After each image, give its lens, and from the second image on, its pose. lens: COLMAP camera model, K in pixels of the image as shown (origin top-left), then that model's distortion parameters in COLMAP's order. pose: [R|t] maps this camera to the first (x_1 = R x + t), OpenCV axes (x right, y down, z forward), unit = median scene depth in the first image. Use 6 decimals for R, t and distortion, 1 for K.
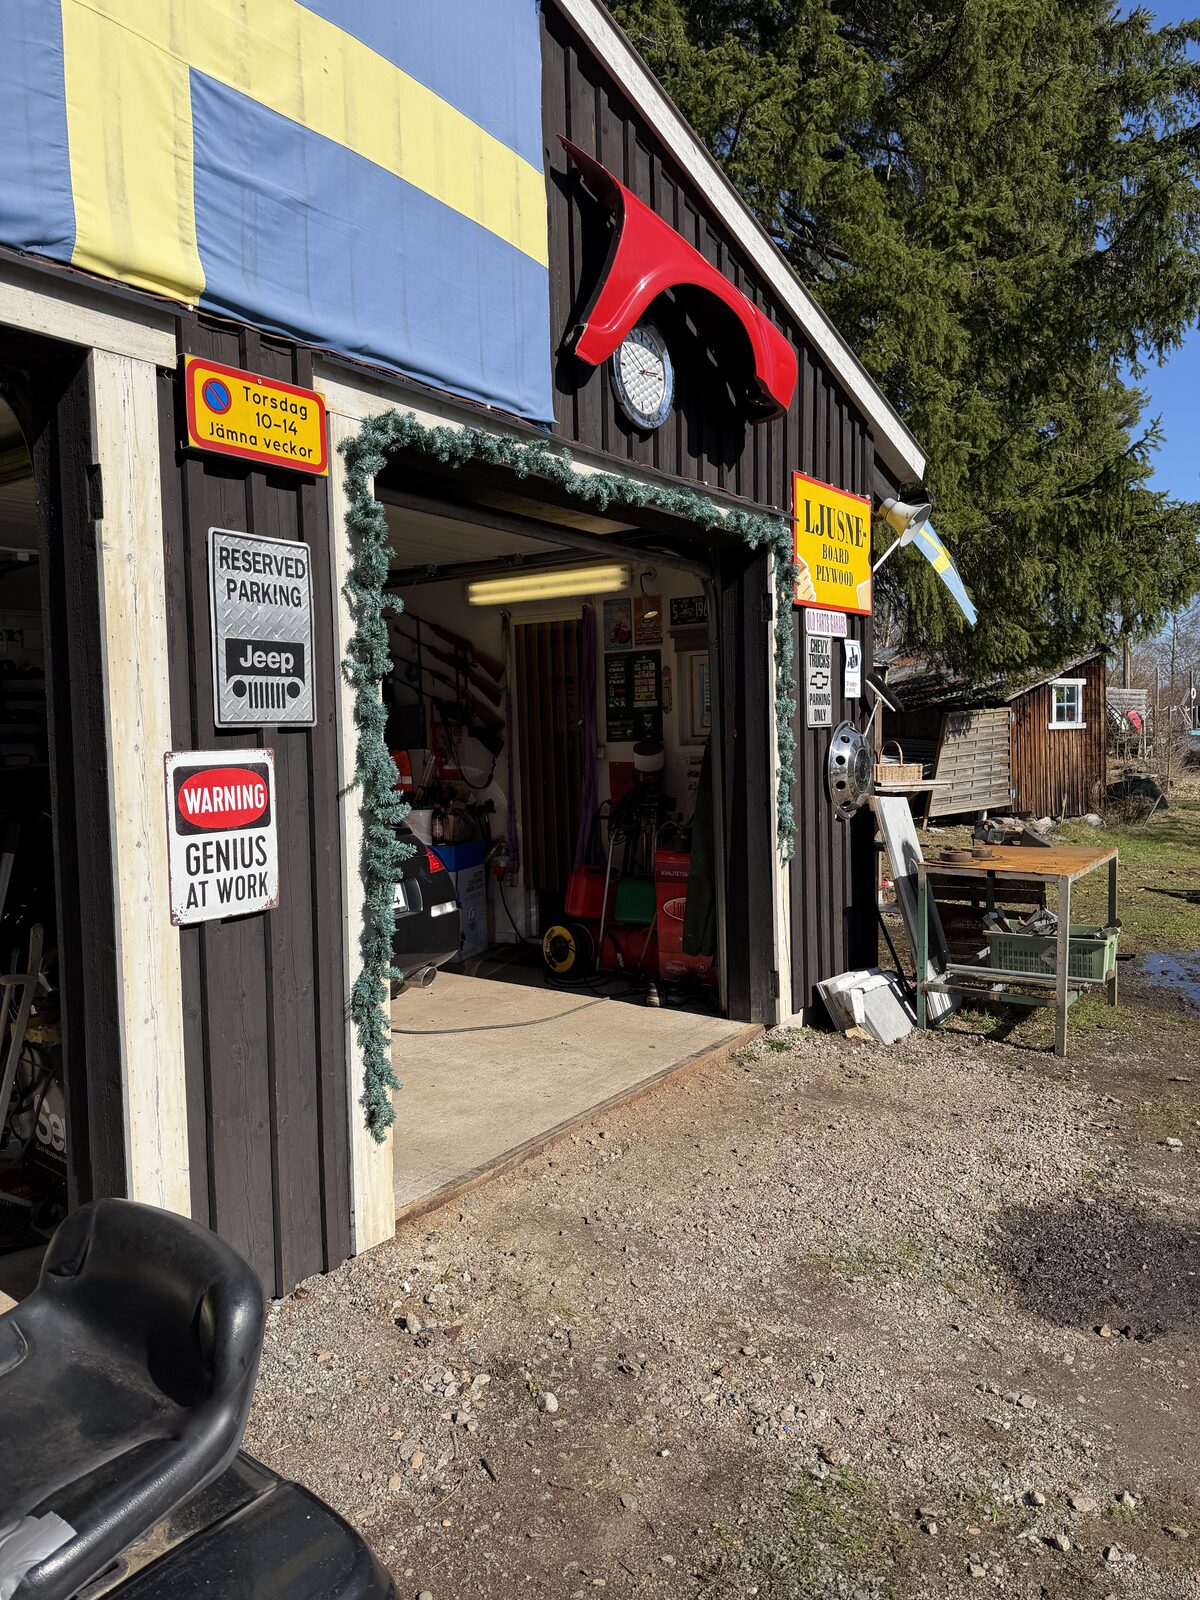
lens RADIAL K [[1129.8, 0, 600.0], [0, 1129.8, 800.0], [0, 0, 1]] dist [0.143497, -0.254435]
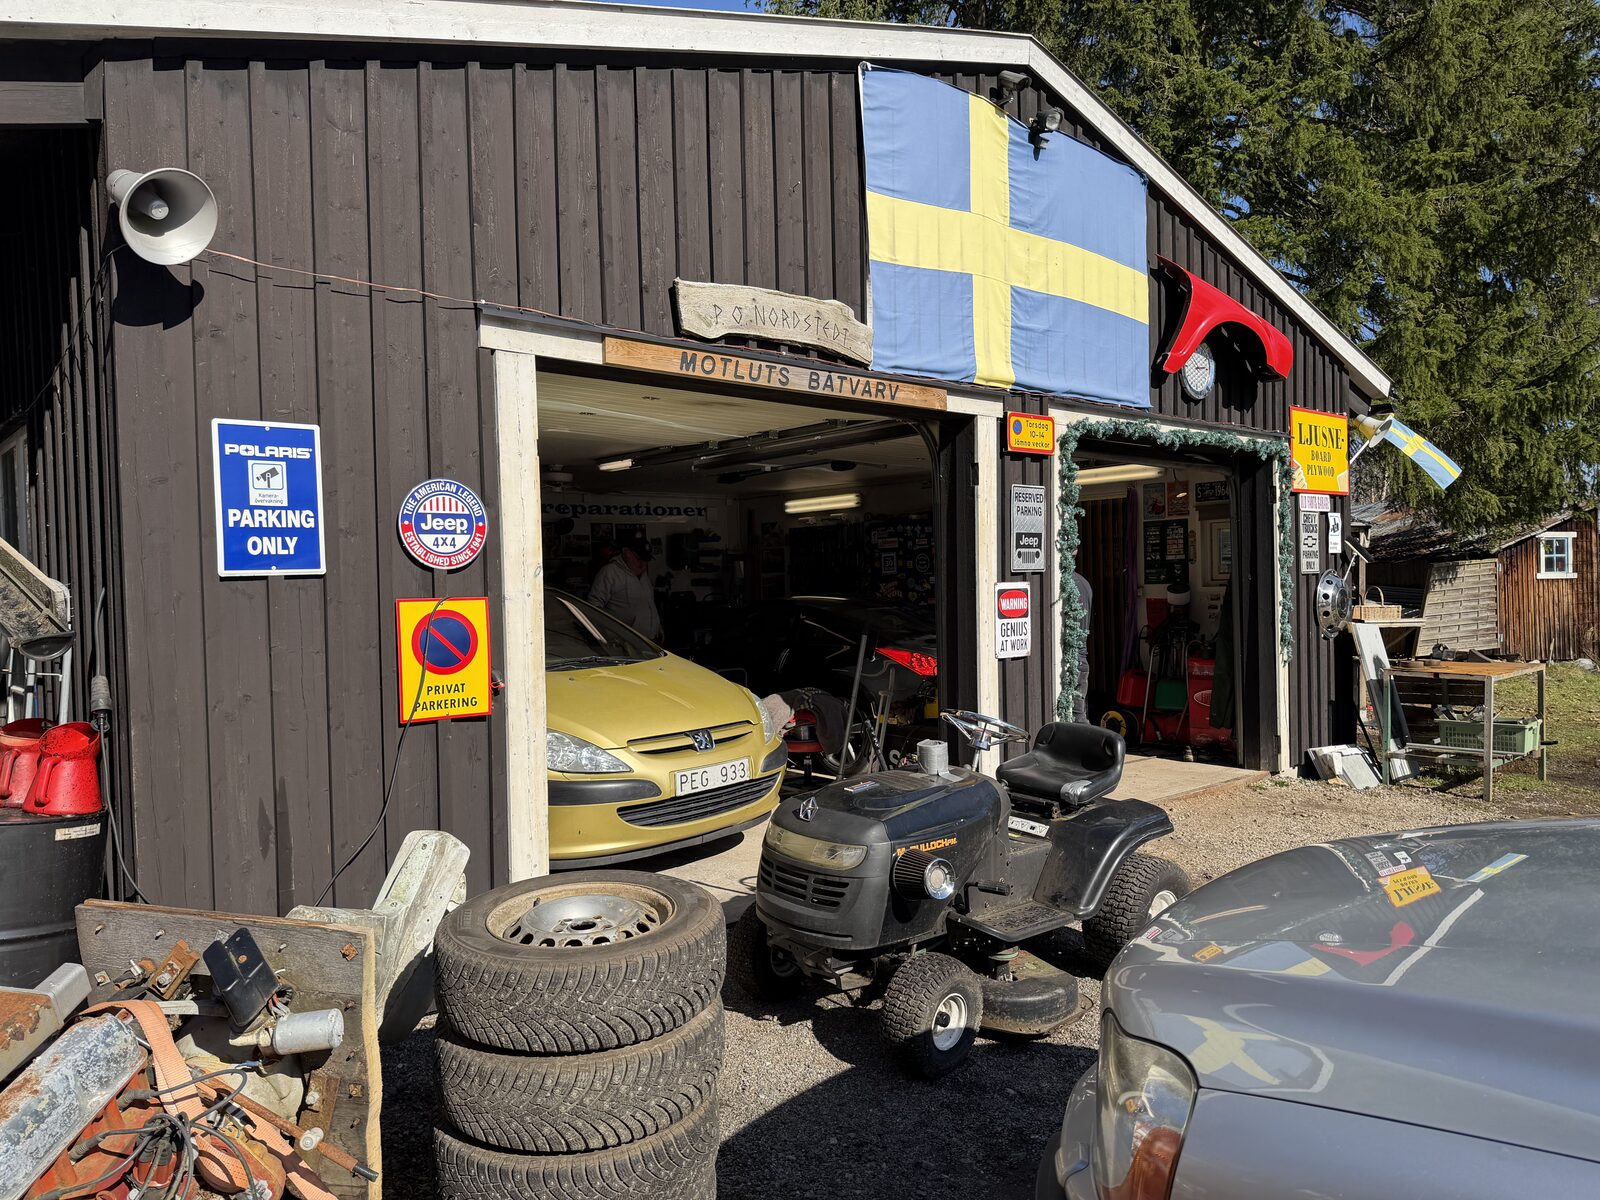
lens RADIAL K [[1129.8, 0, 800.0], [0, 1129.8, 600.0], [0, 0, 1]] dist [0.143497, -0.254435]
pose [[0.973857, 0.007903, -0.227023, -0.143460], [-0.017676, 0.999001, -0.041047, 0.055130], [0.226472, 0.043987, 0.973024, -0.768947]]
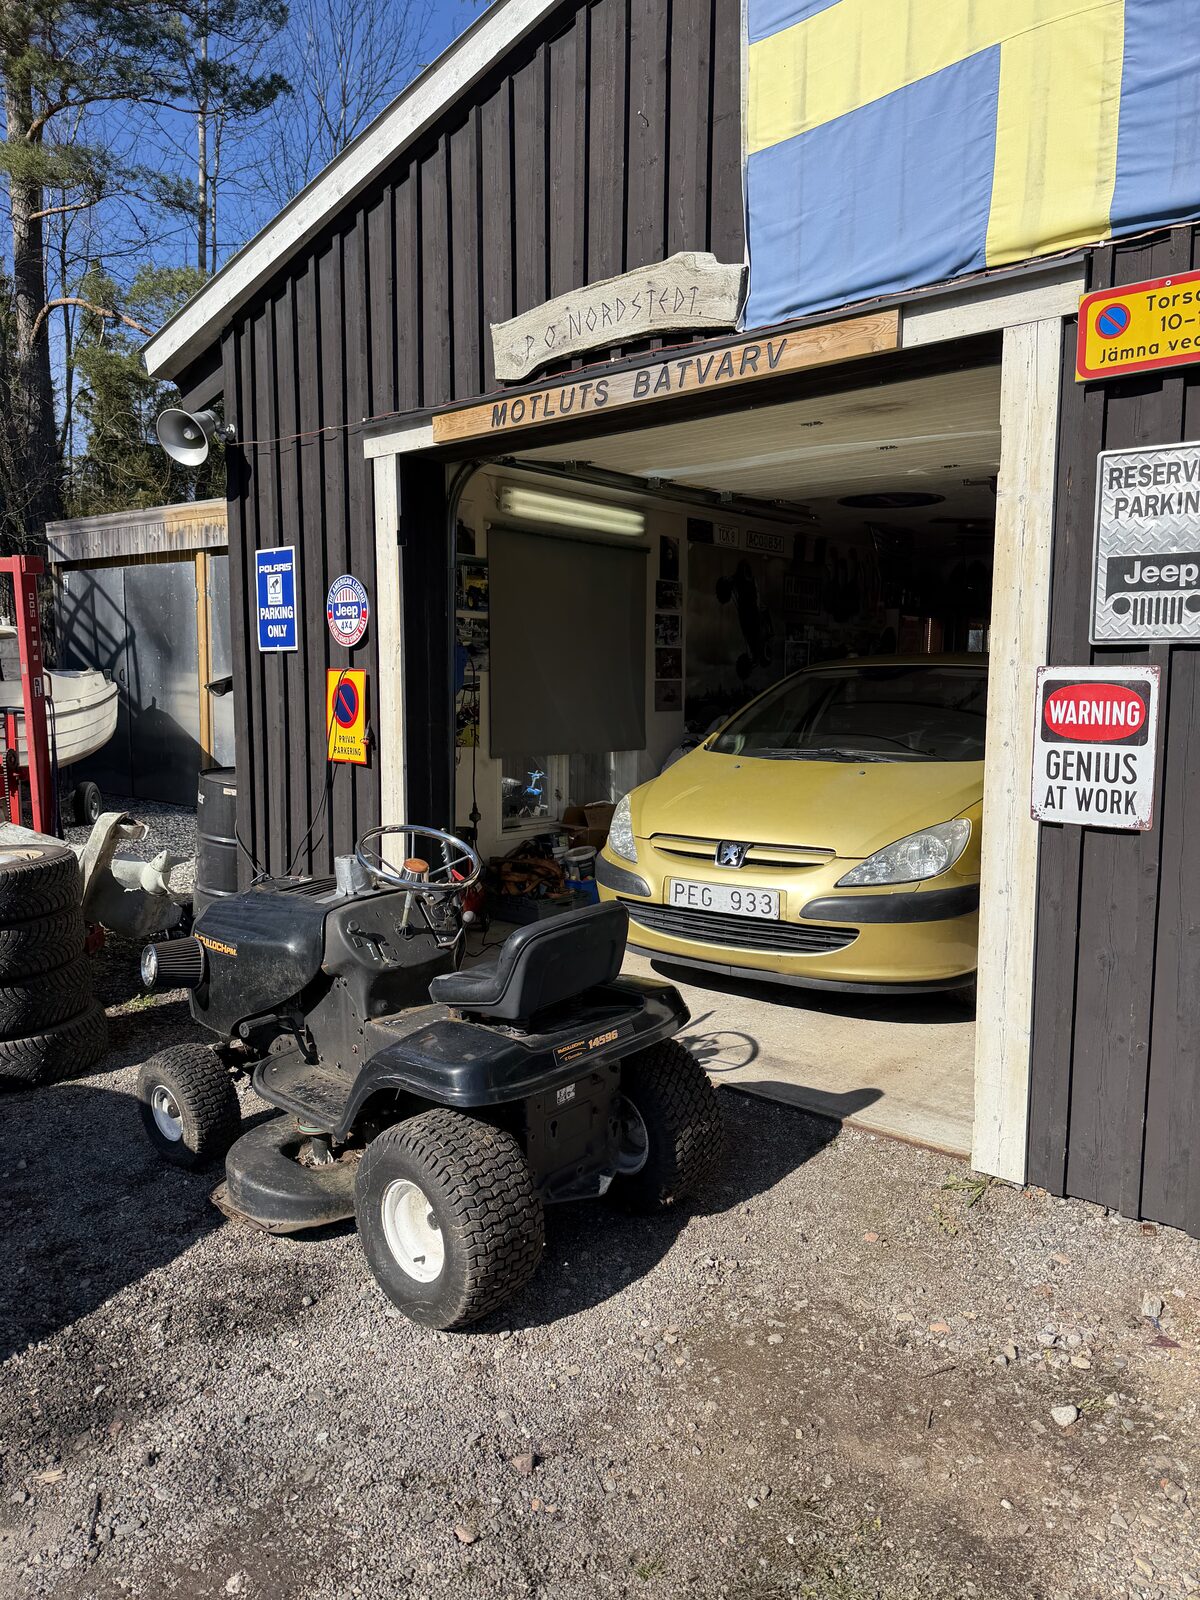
lens RADIAL K [[1109.2, 0, 600.0], [0, 1109.2, 800.0], [0, 0, 1]] dist [0.051853, -0.076653]
pose [[-0.123939, 0.136233, -0.982894, 0.463464], [-0.064565, 0.987325, 0.144988, -0.025880], [0.990187, 0.081430, -0.113572, 0.418726]]
